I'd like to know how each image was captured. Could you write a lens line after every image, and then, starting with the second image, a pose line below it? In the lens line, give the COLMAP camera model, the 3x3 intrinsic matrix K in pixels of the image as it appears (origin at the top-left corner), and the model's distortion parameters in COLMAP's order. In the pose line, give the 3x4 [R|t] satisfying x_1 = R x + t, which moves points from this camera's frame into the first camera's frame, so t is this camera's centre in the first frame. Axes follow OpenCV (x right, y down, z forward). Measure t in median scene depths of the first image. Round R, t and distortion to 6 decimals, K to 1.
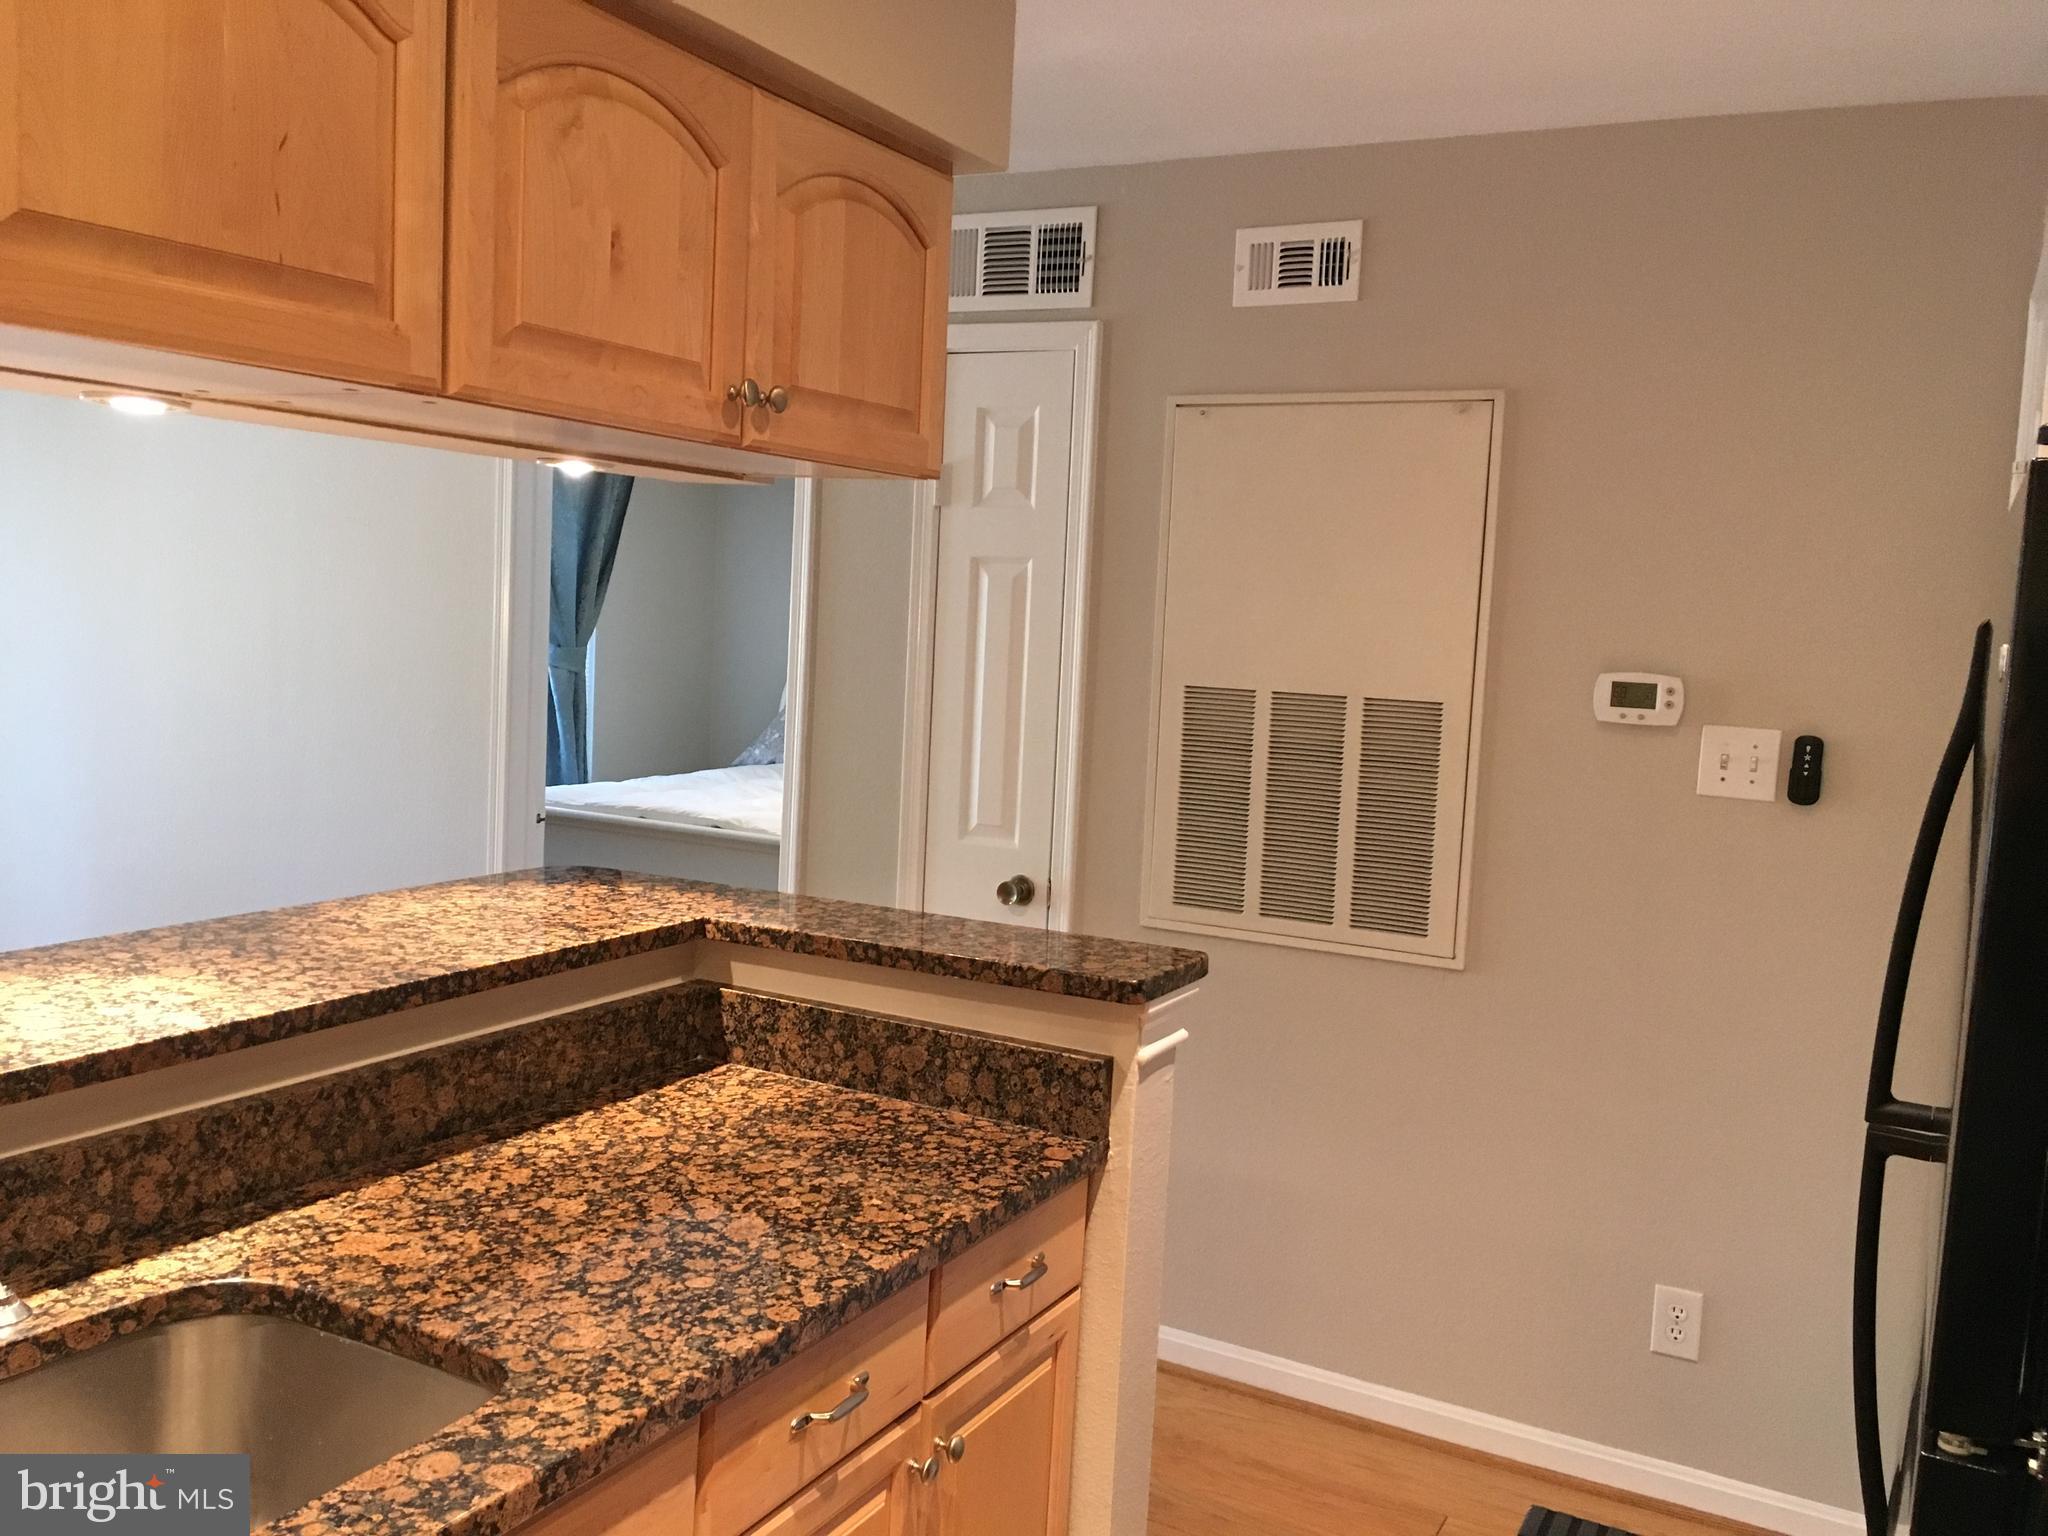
lens RADIAL K [[1741.2, 0, 1018.3], [0, 1741.2, 768.7], [0, 0, 1]] dist [0.080327, -0.107791]
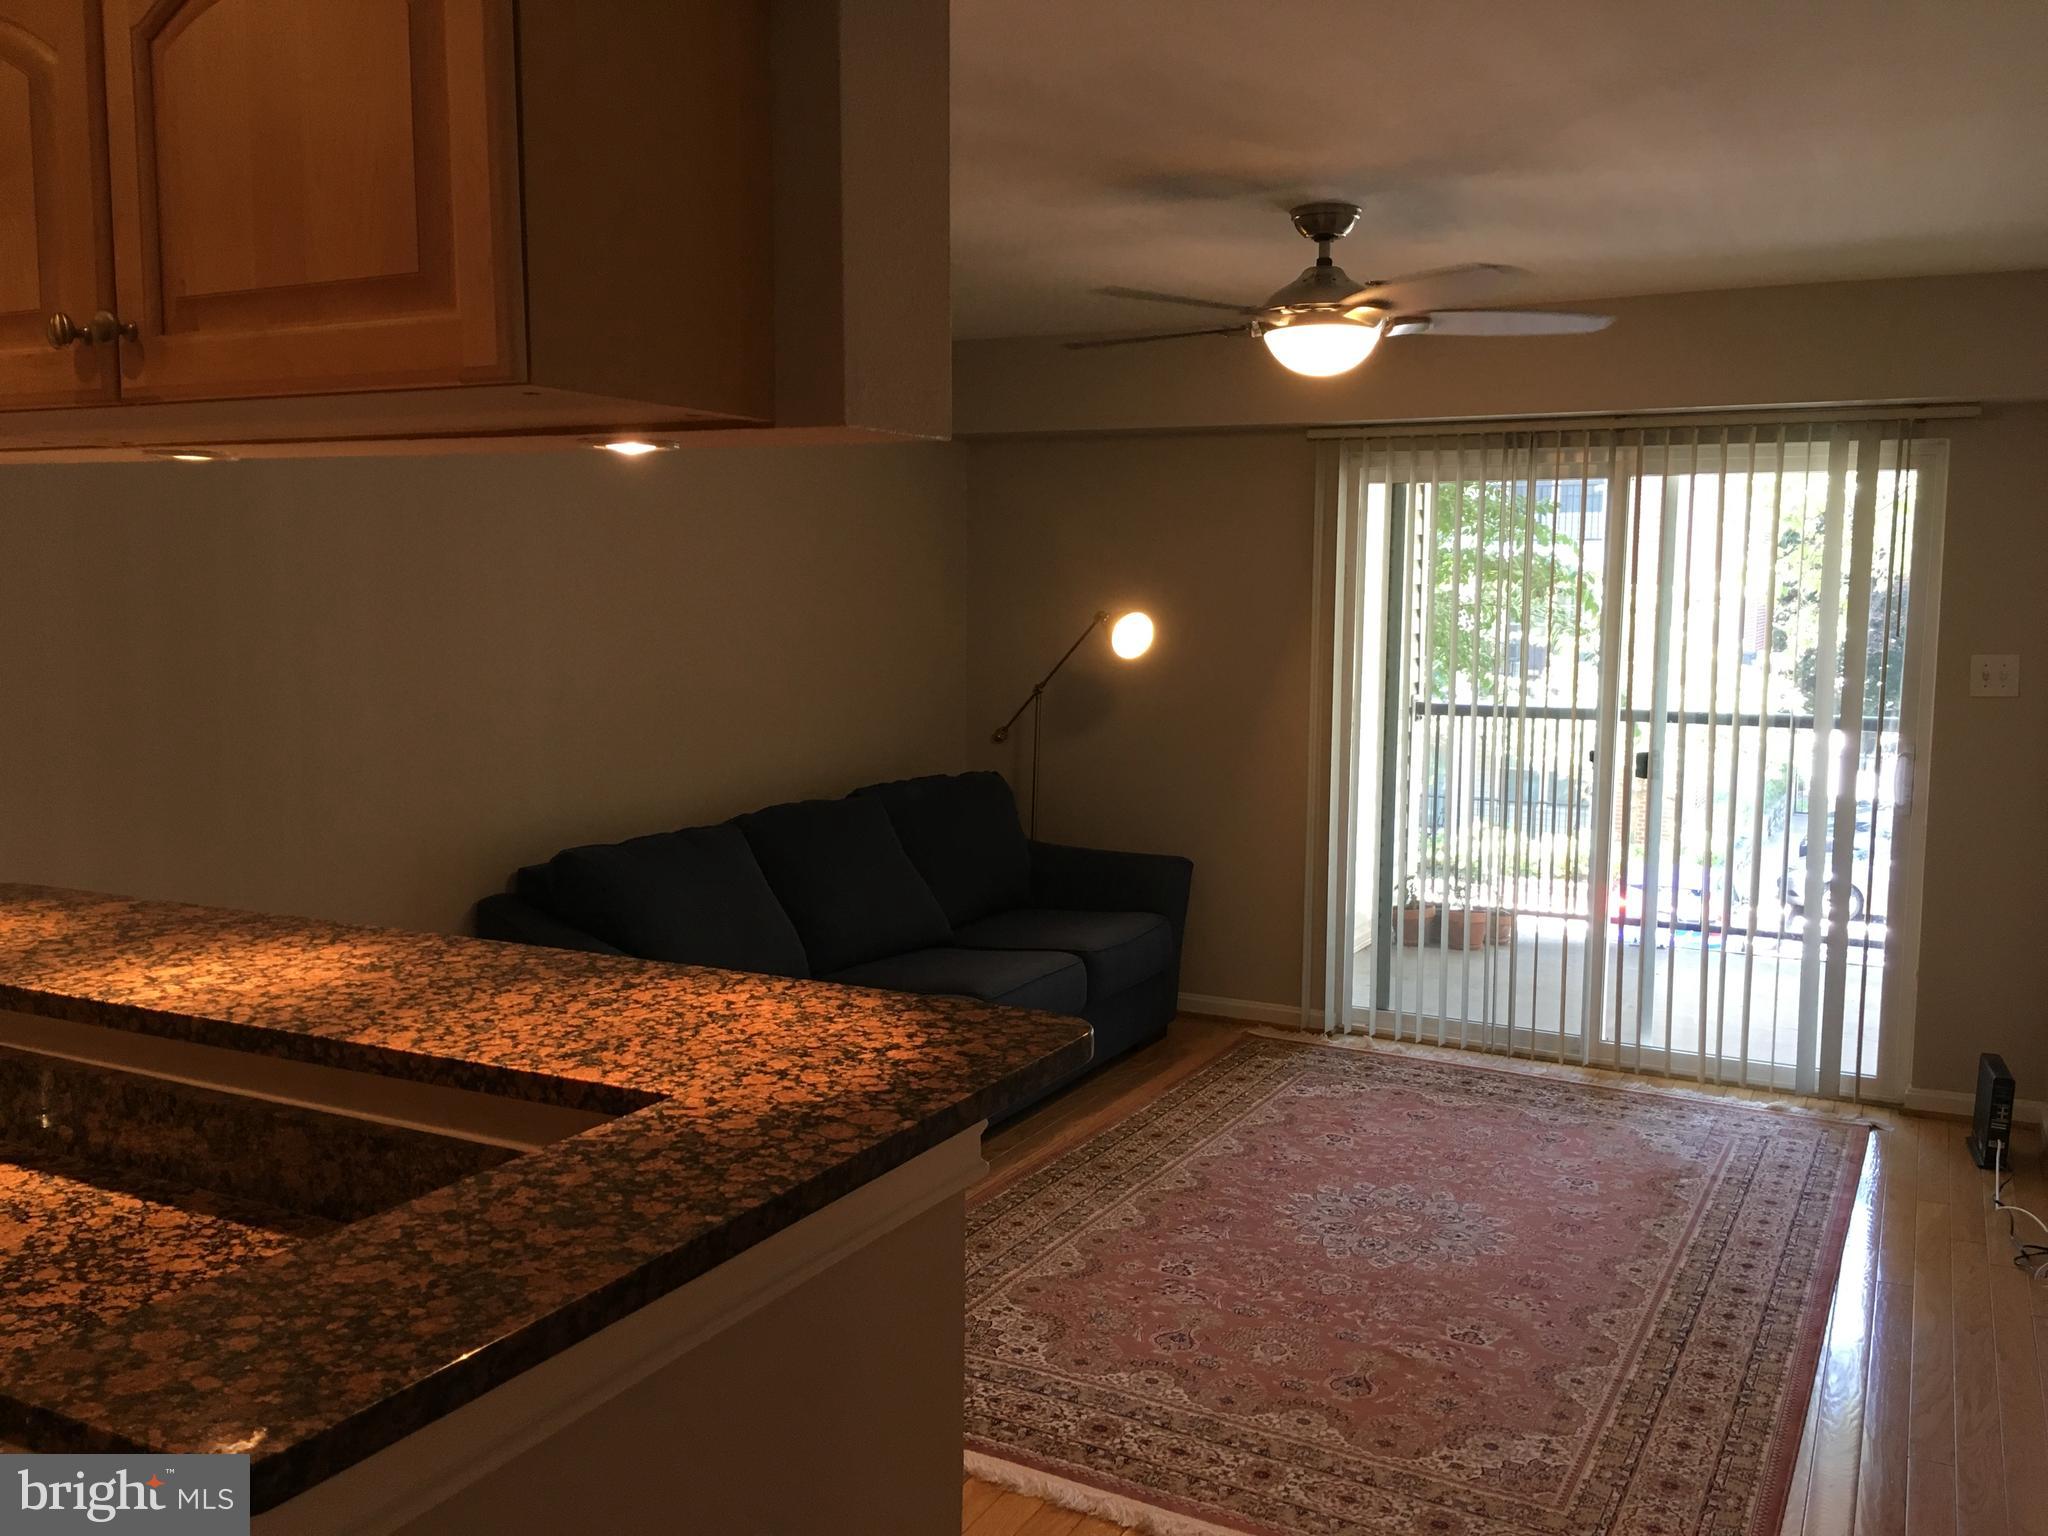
lens RADIAL K [[1741.2, 0, 1016.1], [0, 1741.2, 765.9], [0, 0, 1]] dist [0.080327, -0.107791]
pose [[0.016366, 0.051863, -0.998520, 0.572045], [-0.104216, 0.993303, 0.049884, -0.102408], [0.994420, 0.103245, 0.021661, 1.311658]]
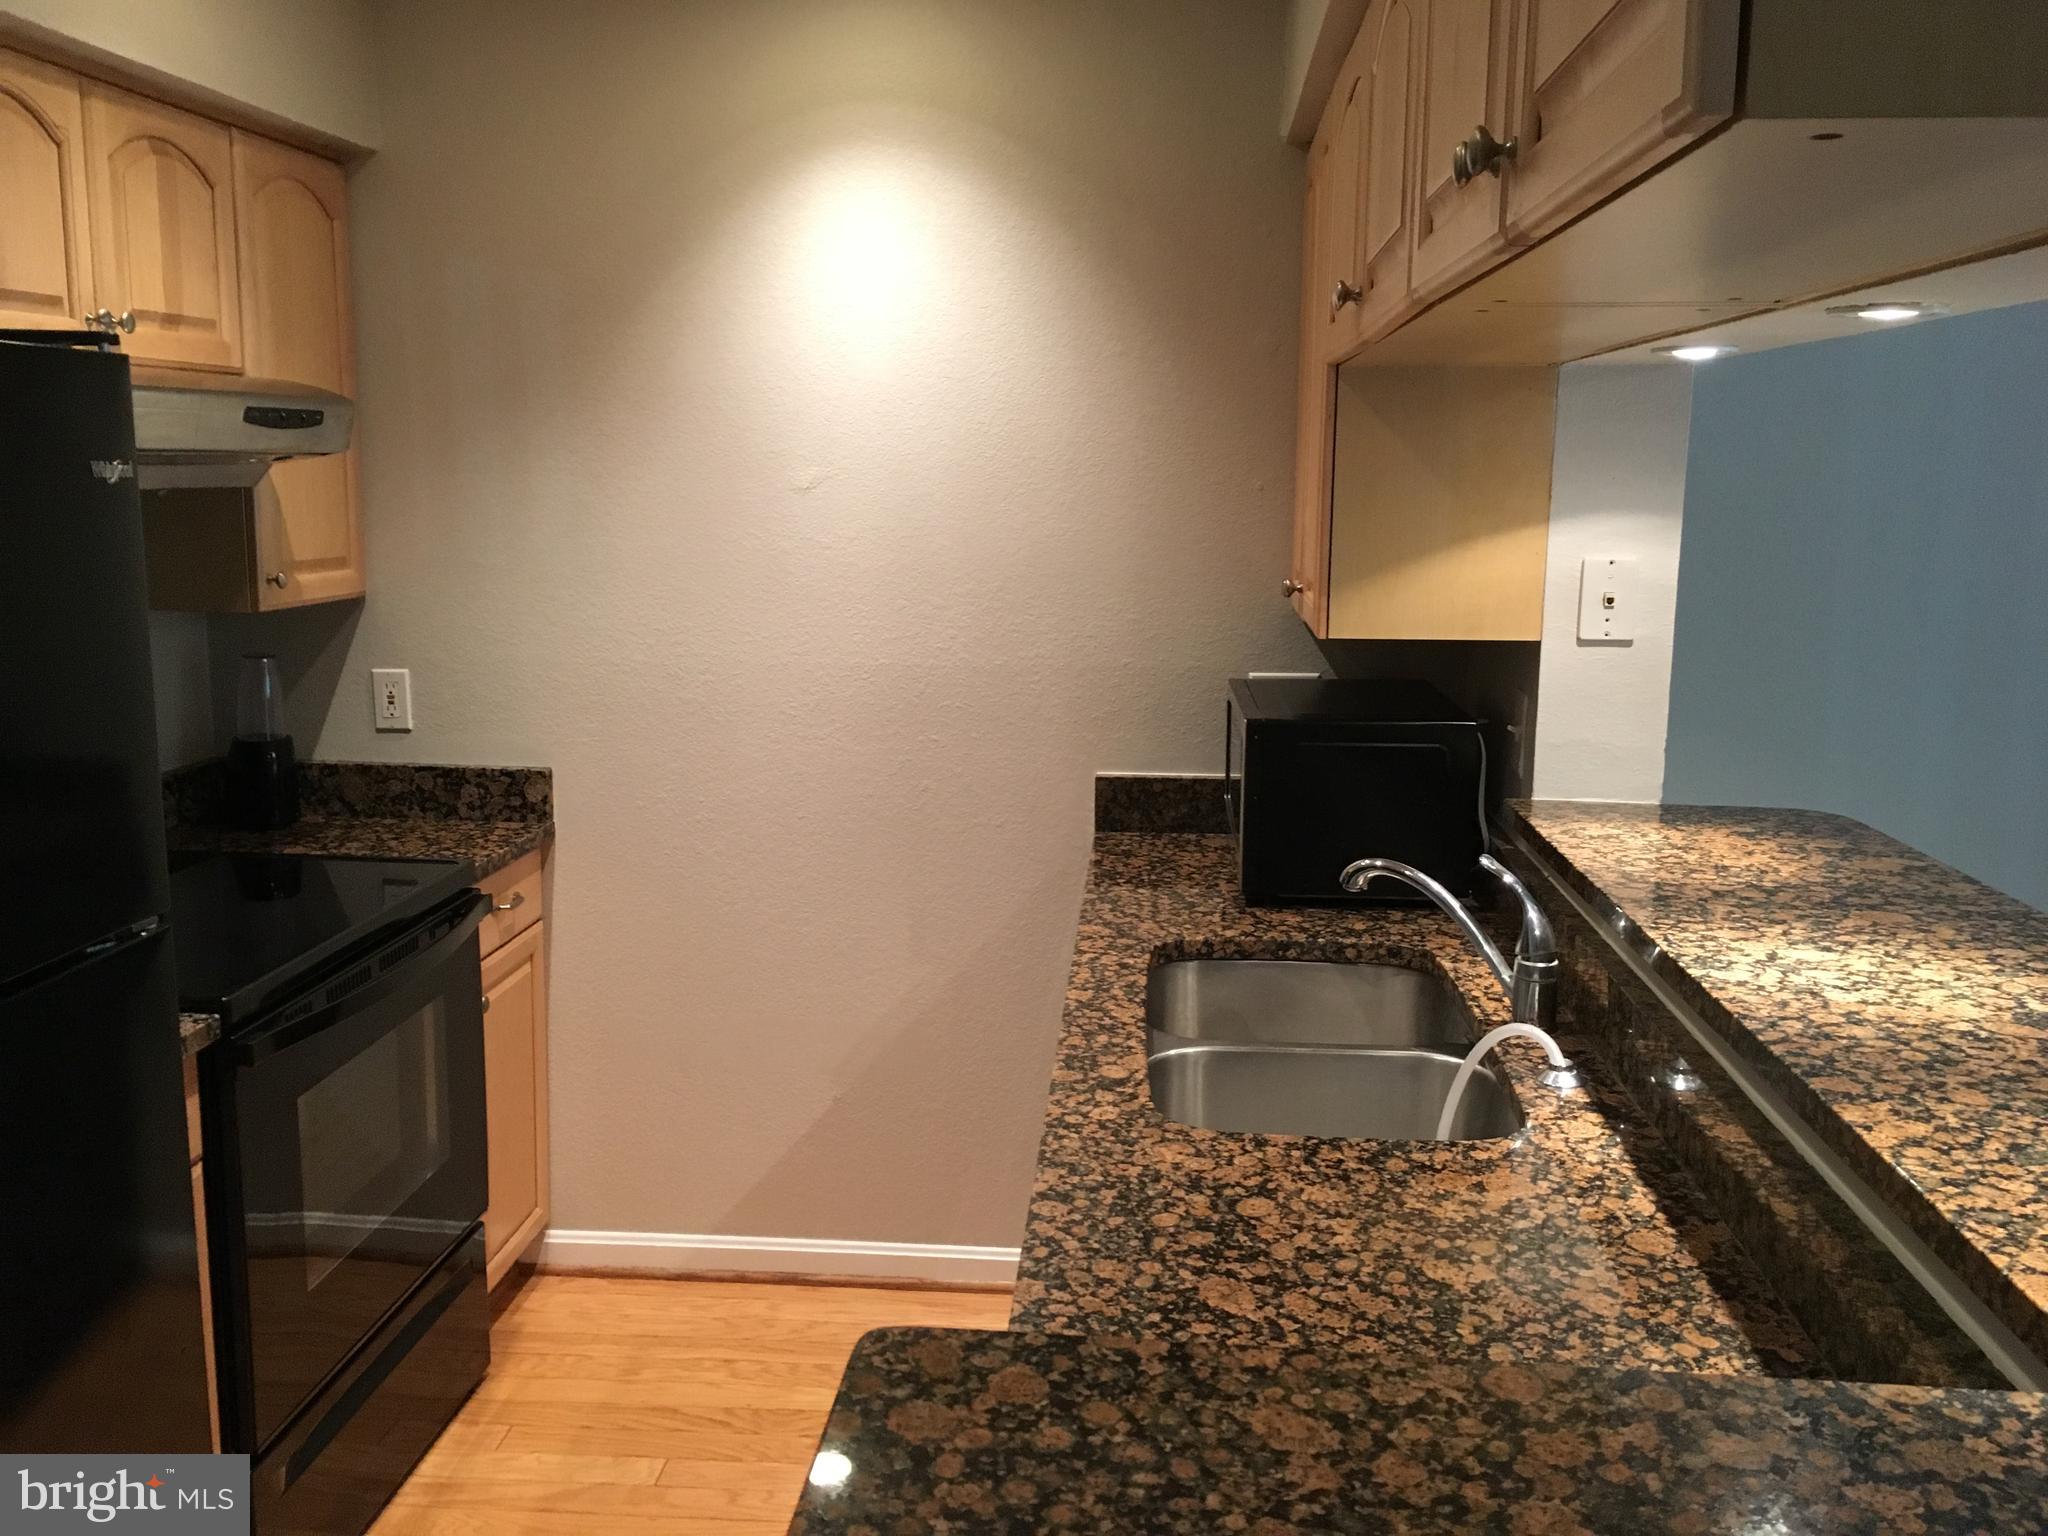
lens RADIAL K [[1741.2, 0, 1028.2], [0, 1741.2, 769.3], [0, 0, 1]] dist [0.080327, -0.107791]
pose [[-0.914133, 0.007283, -0.405349, 0.220904], [-0.096741, 0.967037, 0.235543, -0.130065], [0.393703, 0.254531, -0.883296, 1.434573]]
